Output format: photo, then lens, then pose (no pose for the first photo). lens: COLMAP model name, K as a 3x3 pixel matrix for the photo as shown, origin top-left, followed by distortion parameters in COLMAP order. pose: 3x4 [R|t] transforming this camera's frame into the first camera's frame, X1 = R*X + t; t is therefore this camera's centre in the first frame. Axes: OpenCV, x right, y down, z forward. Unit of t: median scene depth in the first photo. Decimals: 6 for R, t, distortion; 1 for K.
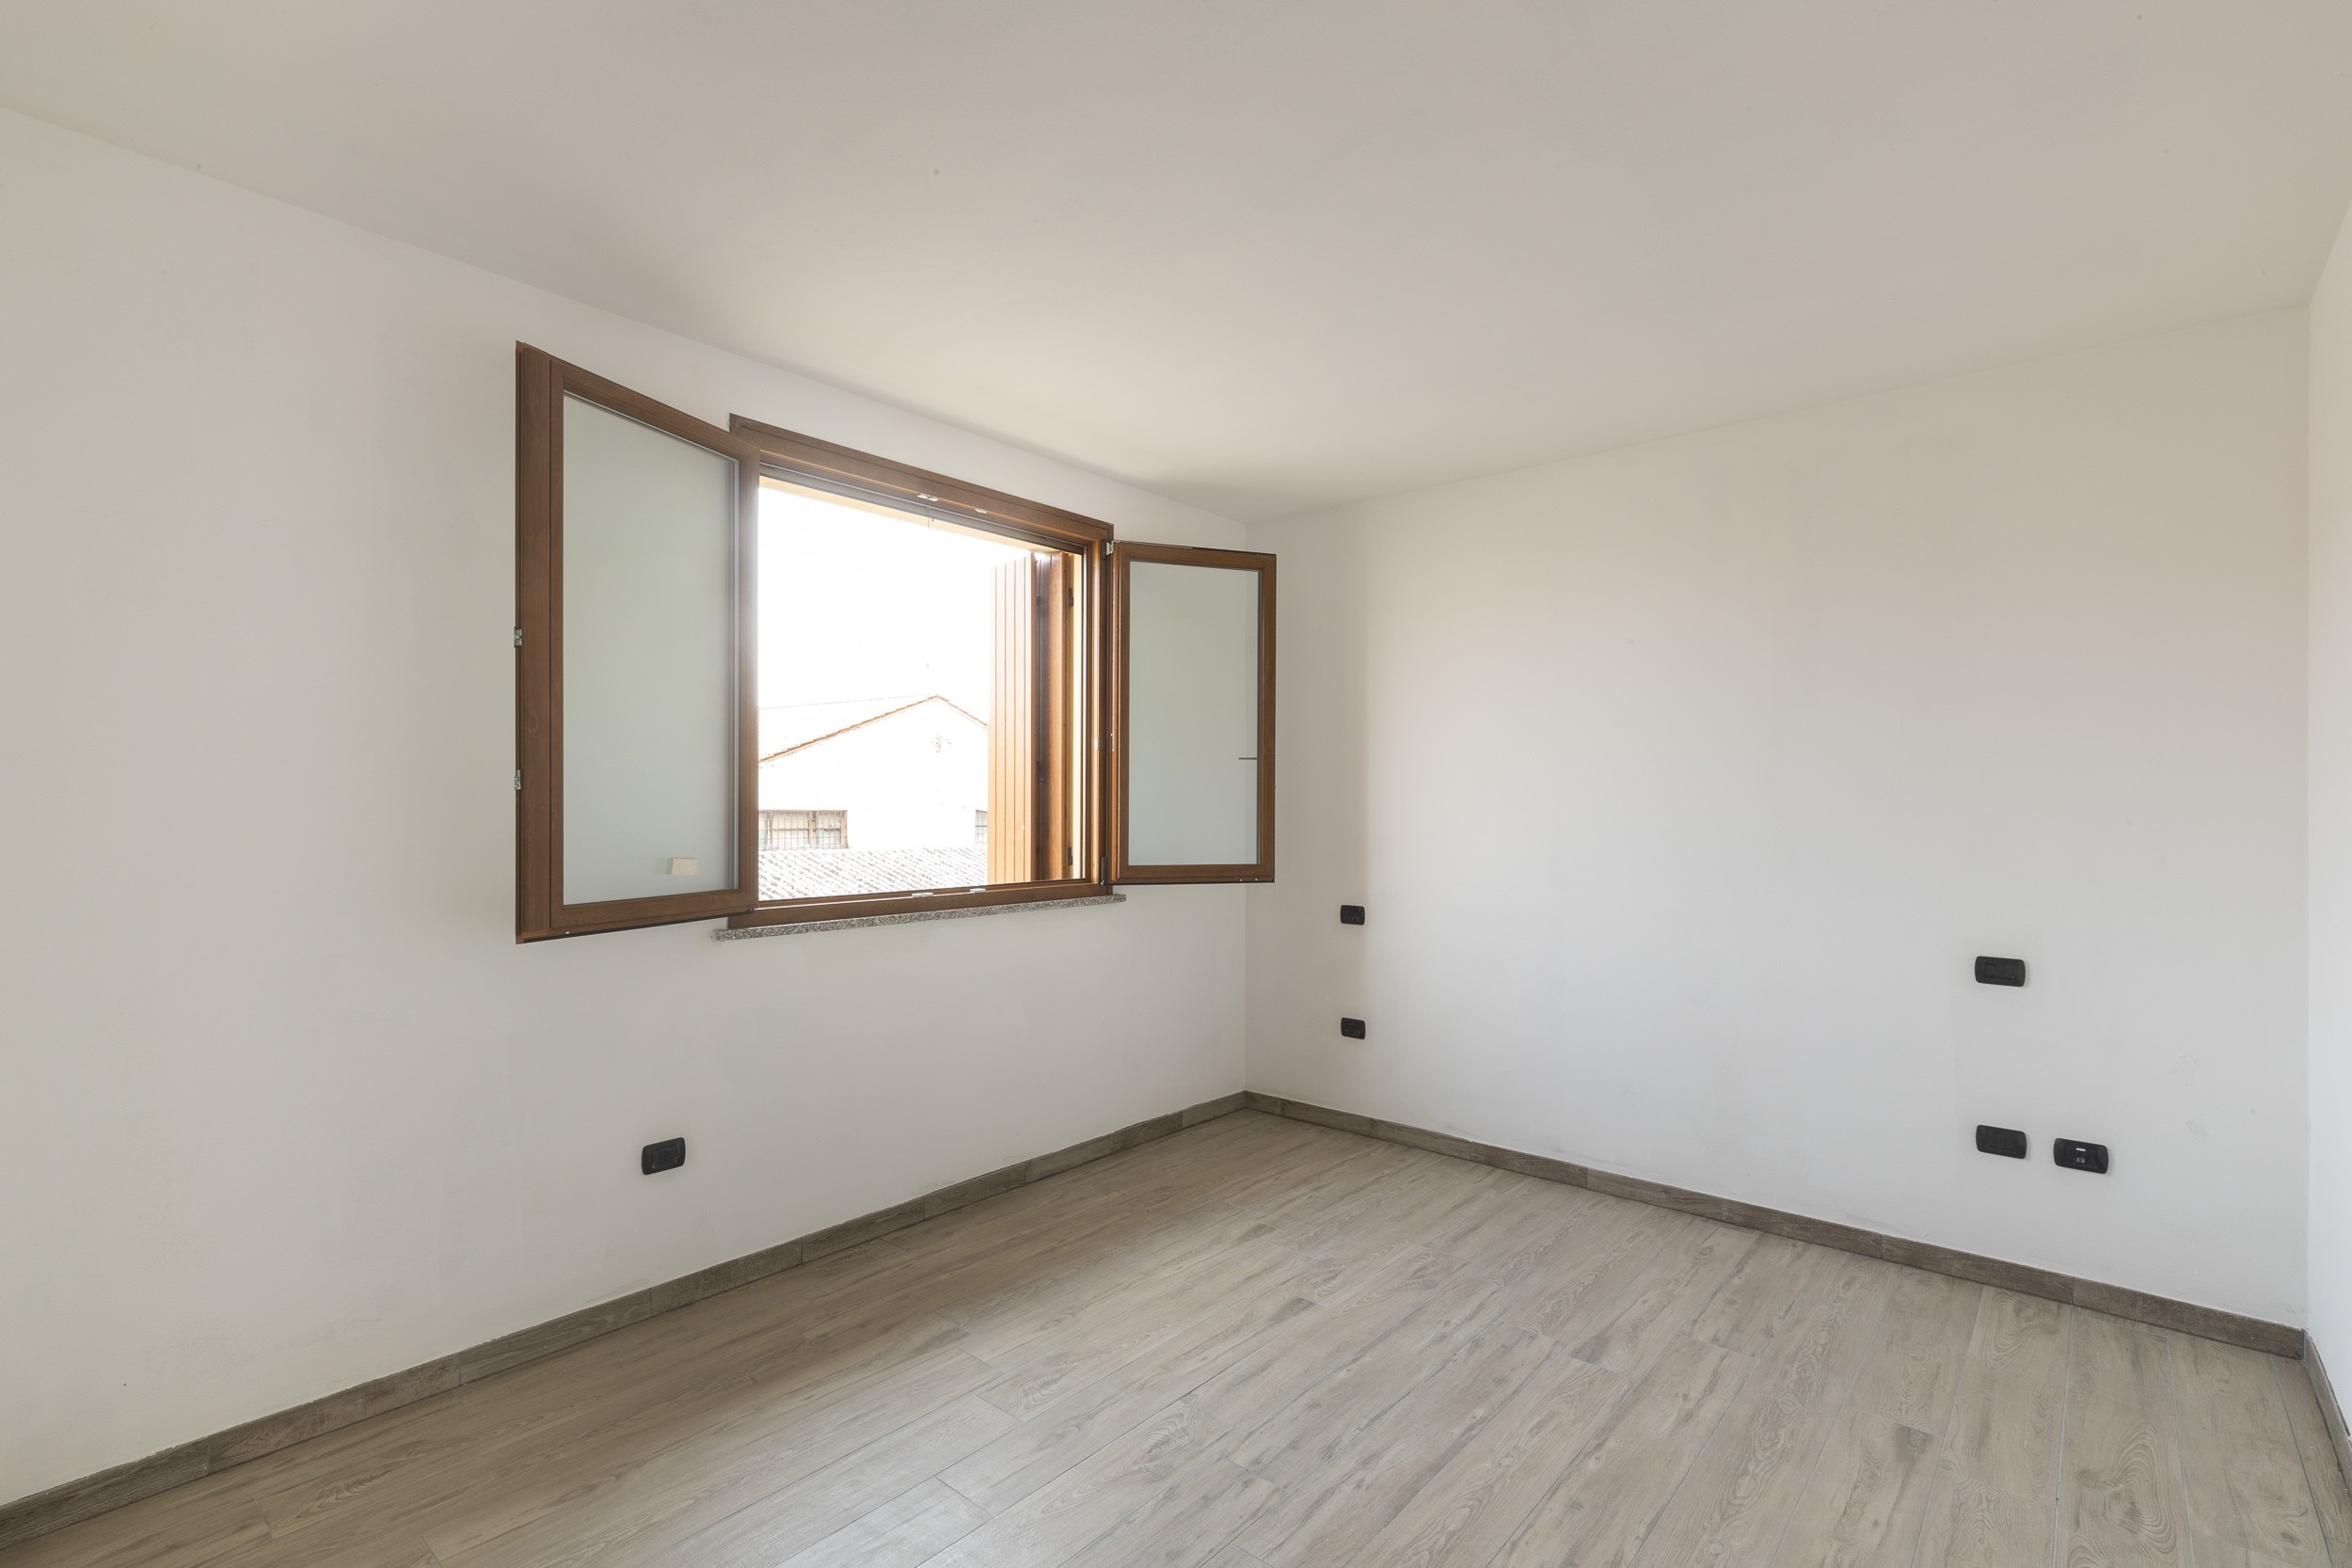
lens RADIAL K [[1059.3, 0, 1173.1], [0, 1059.3, 789.2], [0, 0, 1]] dist [0.004557, 0.000217]
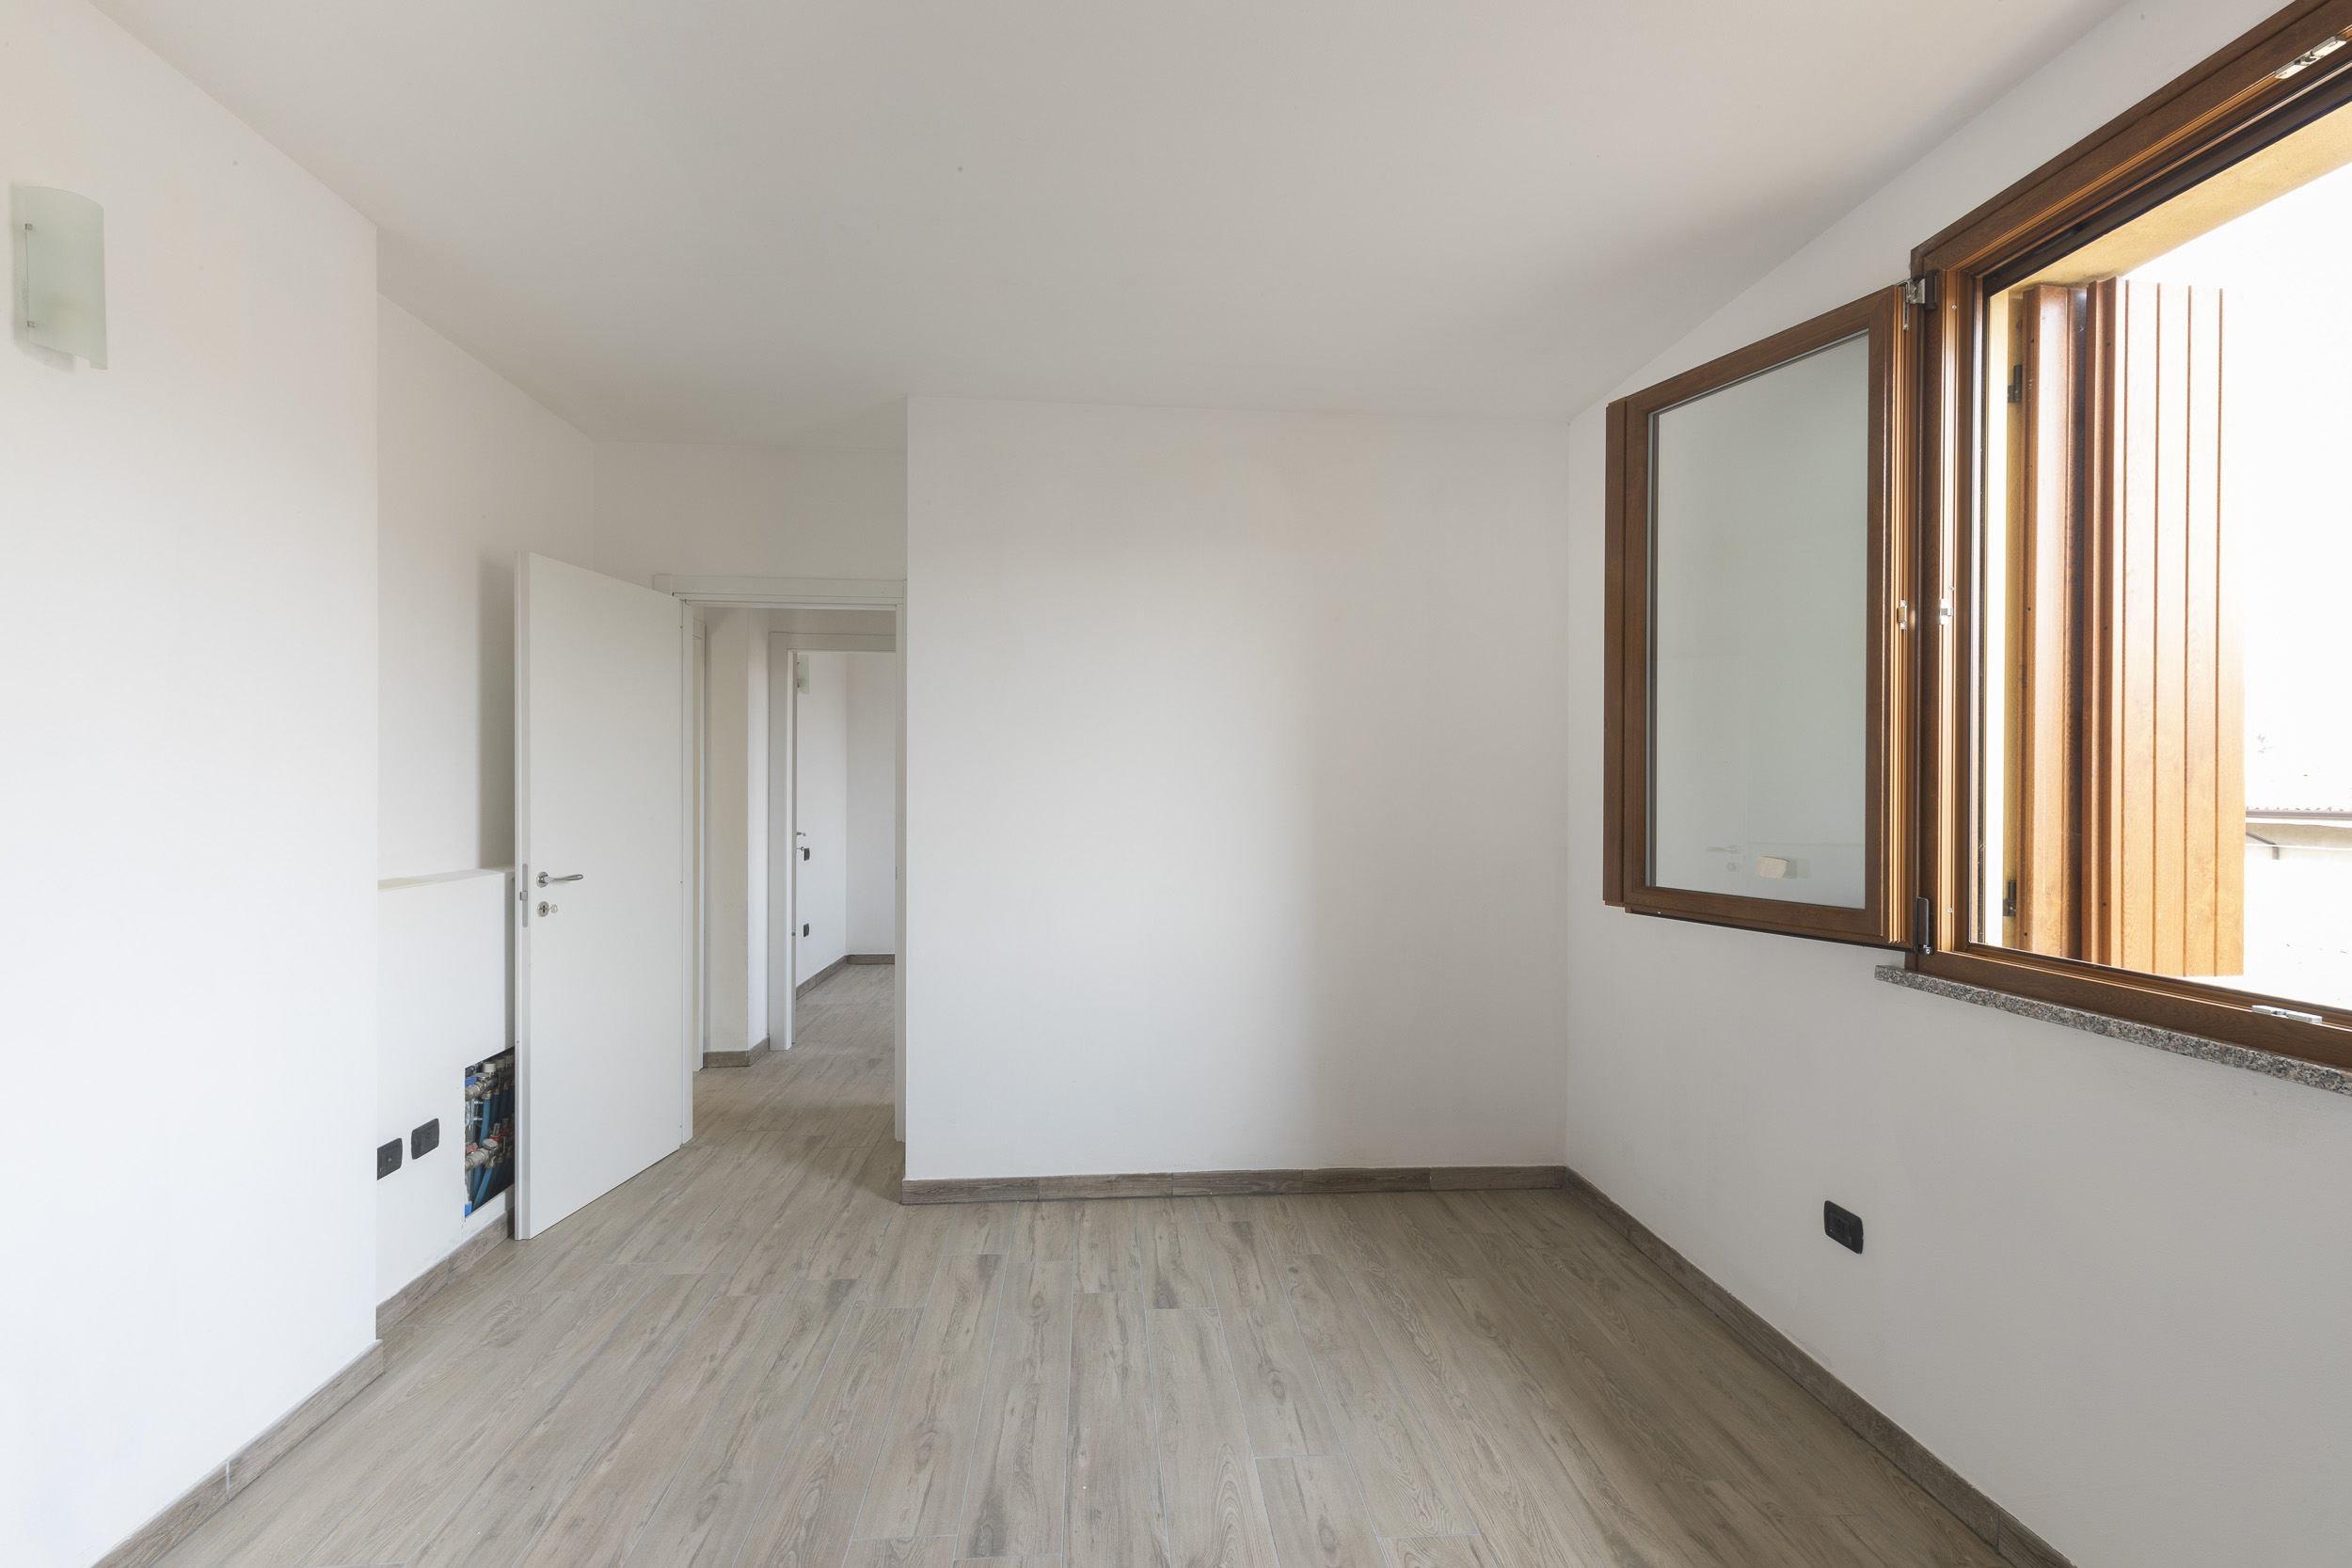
lens RADIAL K [[1059.3, 0, 1173.1], [0, 1059.3, 789.2], [0, 0, 1]] dist [0.004557, 0.000217]
pose [[-0.700940, -0.006612, -0.713190, 0.523092], [0.000387, 0.999953, -0.009651, 0.019214], [0.713220, -0.007041, -0.700905, 1.356223]]
